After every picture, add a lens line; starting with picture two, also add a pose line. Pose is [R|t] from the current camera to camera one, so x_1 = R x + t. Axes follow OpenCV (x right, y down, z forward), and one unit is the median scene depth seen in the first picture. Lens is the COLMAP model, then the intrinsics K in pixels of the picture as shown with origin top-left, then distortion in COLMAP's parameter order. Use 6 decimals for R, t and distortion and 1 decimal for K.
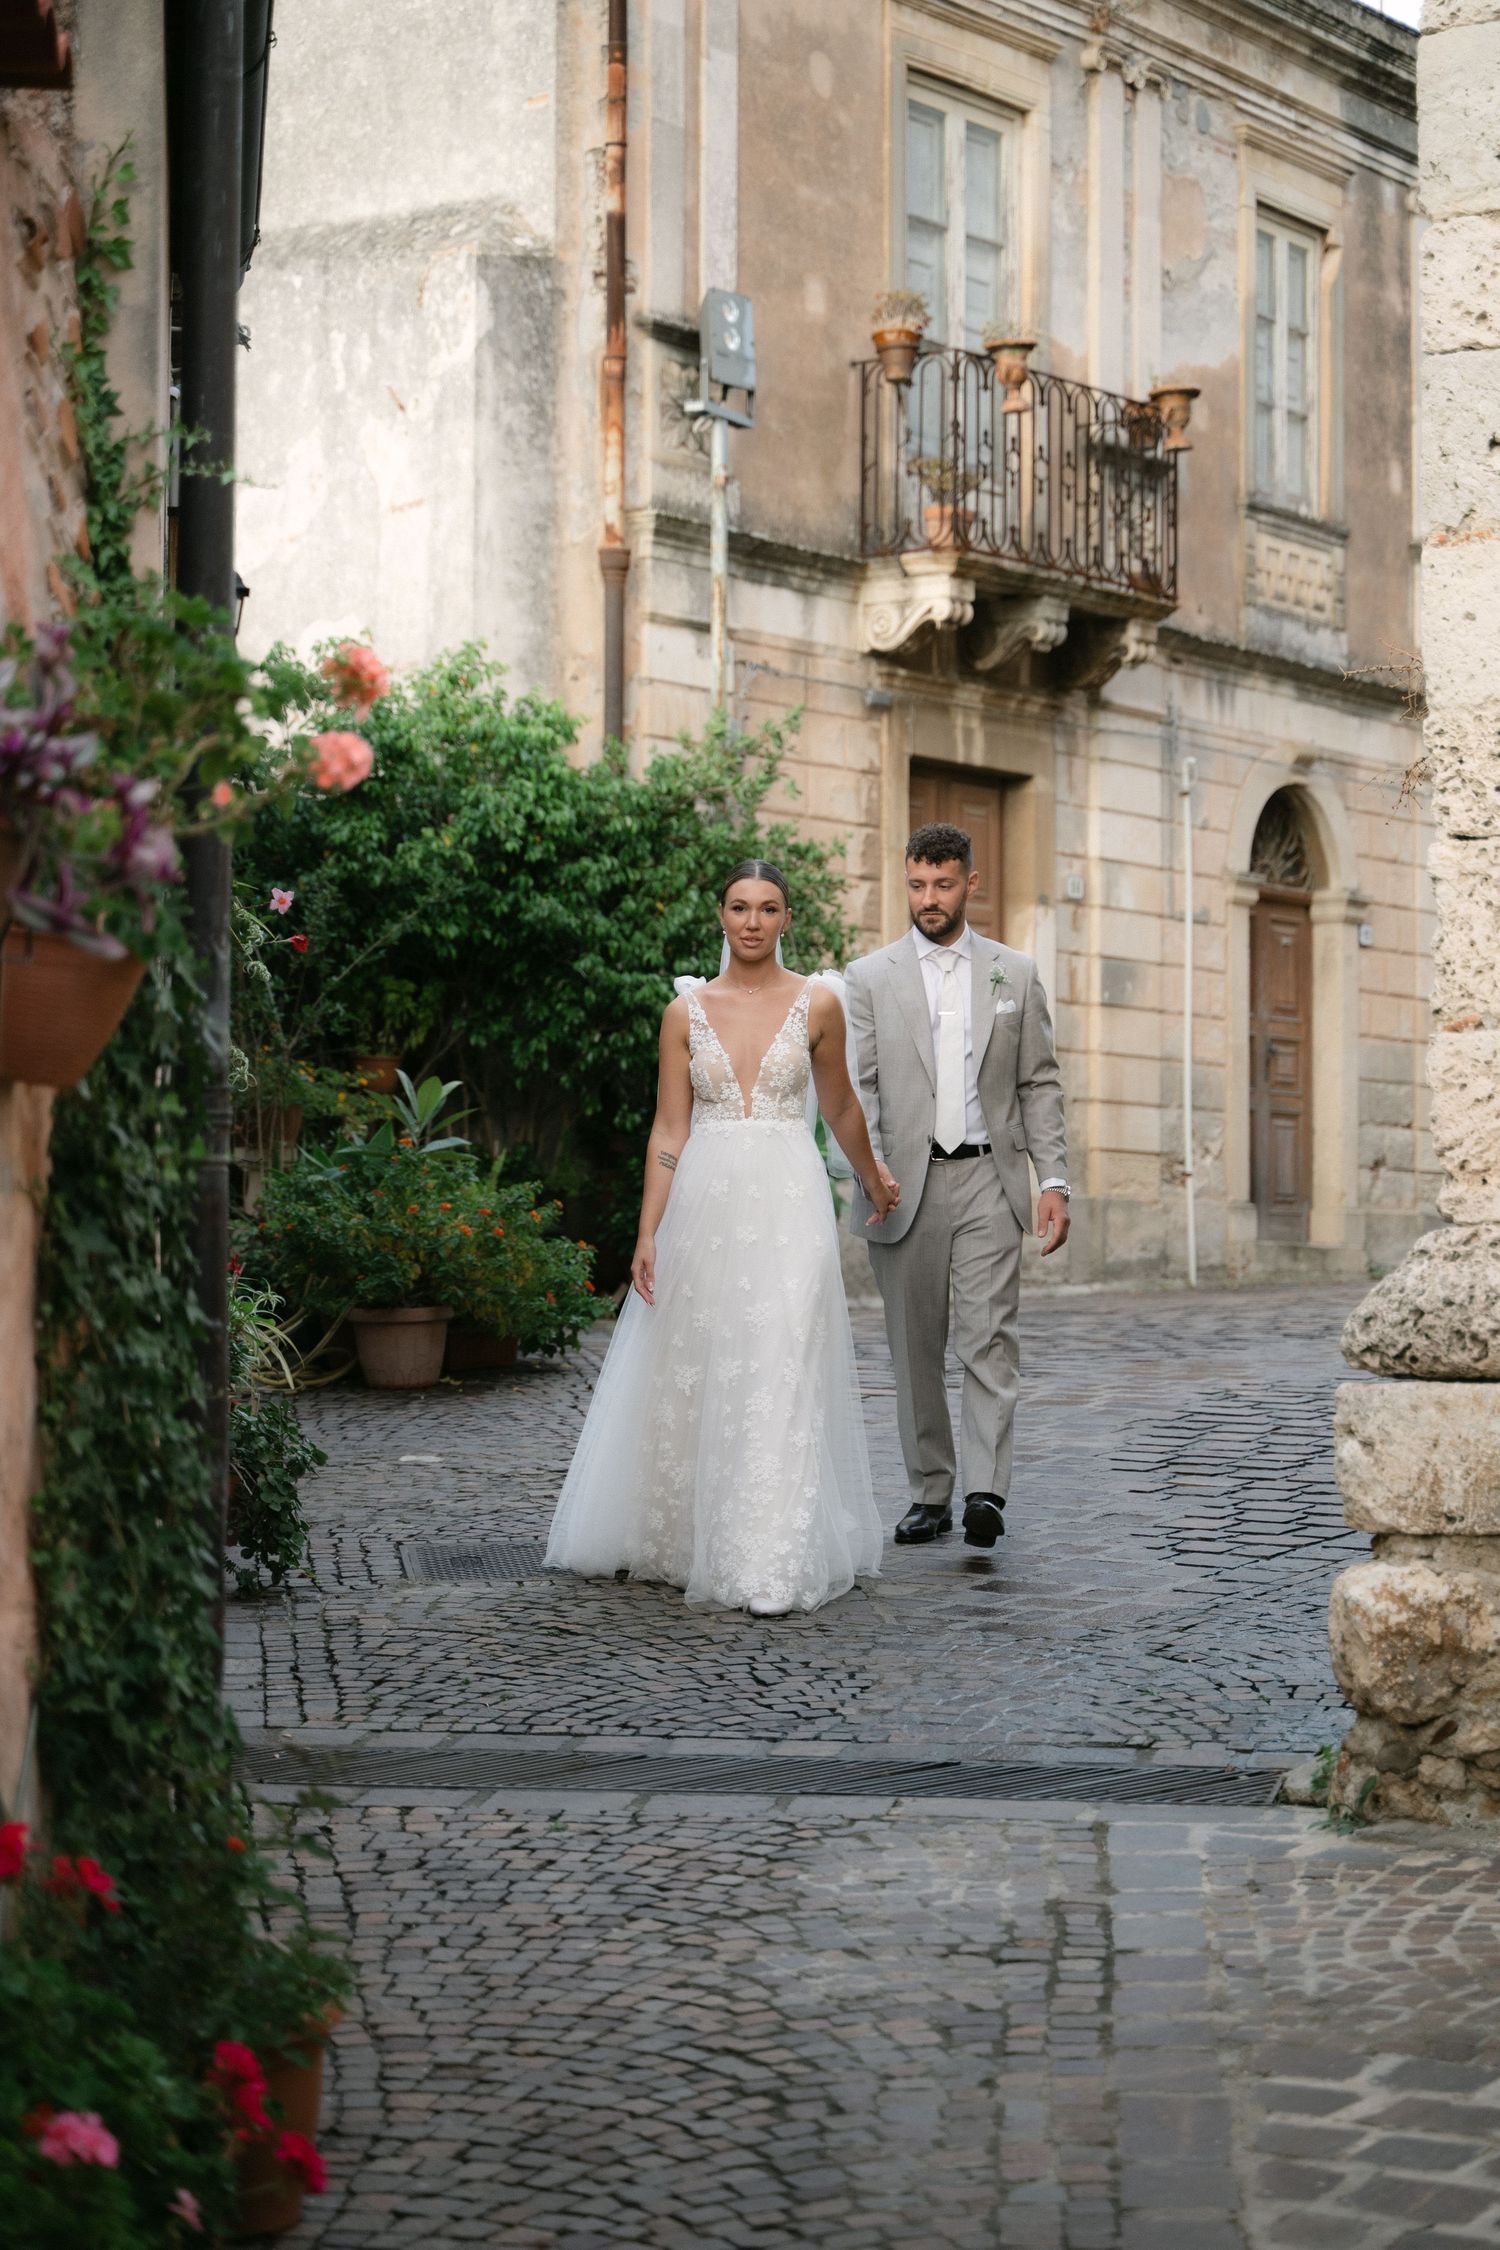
lens RADIAL K [[4815.7, 0, 750.0], [0, 4815.7, 1125.0], [0, 0, 1]] dist [0.019526, -0.101105]
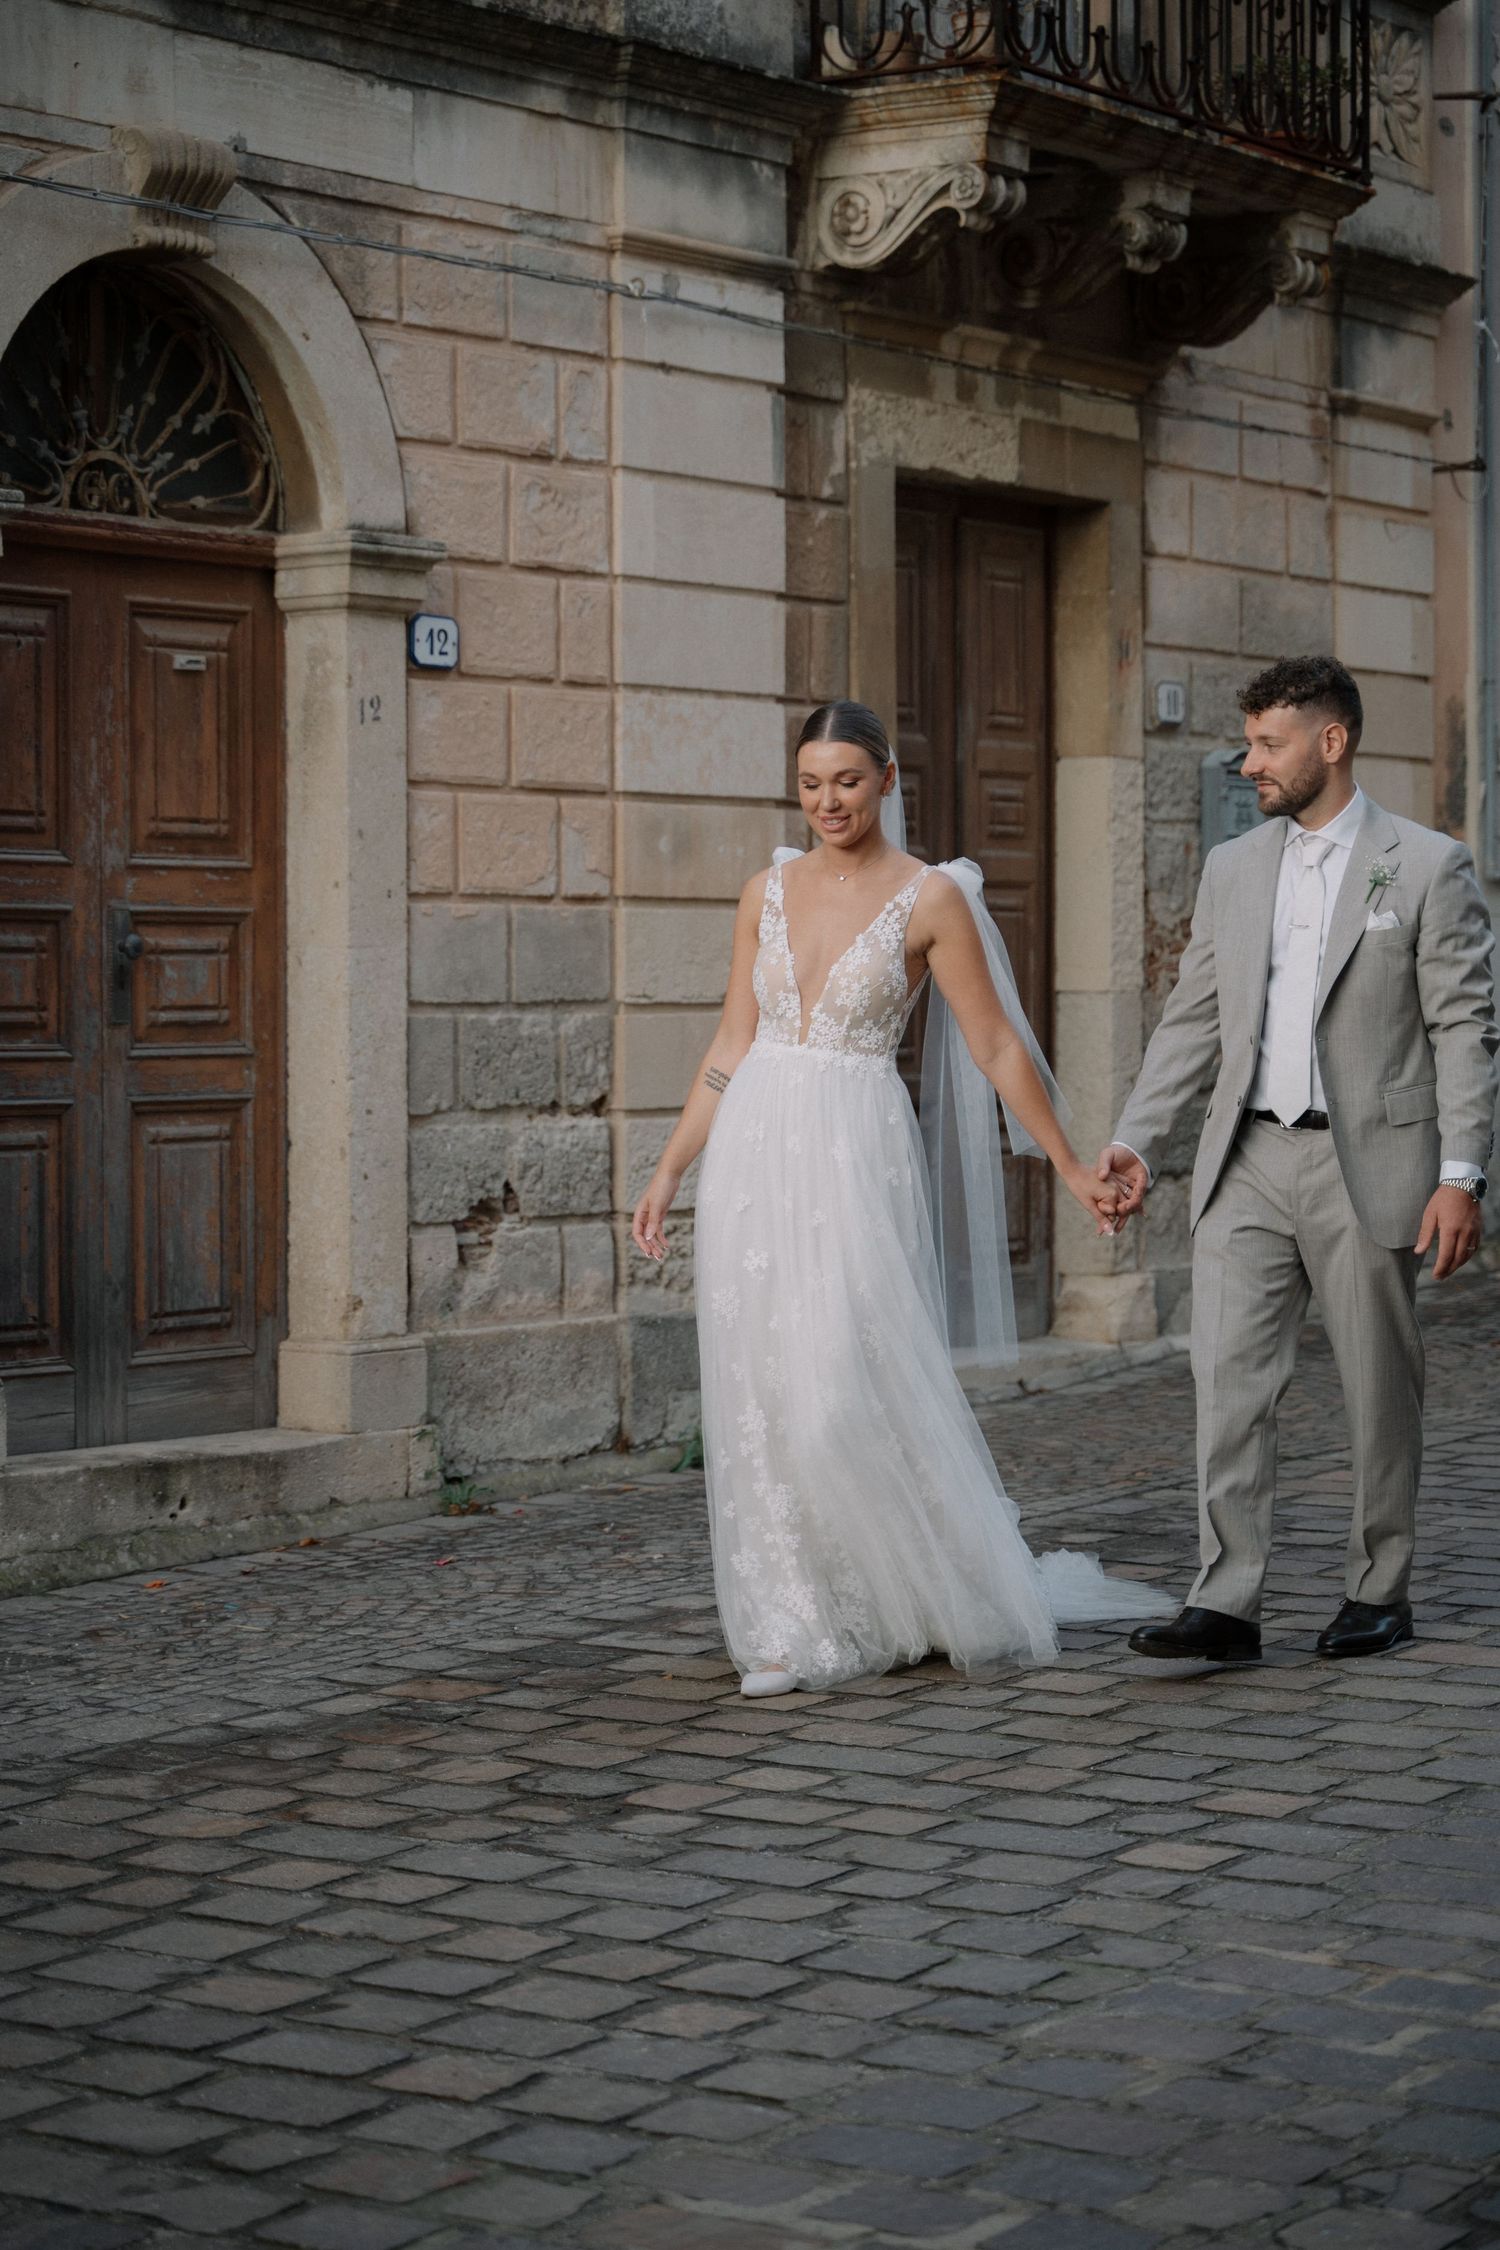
lens RADIAL K [[4815.7, 0, 750.0], [0, 4815.7, 1125.0], [0, 0, 1]] dist [0.019526, -0.101105]
pose [[0.998694, -0.011801, -0.049707, 0.179444], [0.015040, 0.997753, 0.065288, -0.026090], [0.048825, -0.065950, 0.996628, 0.624116]]
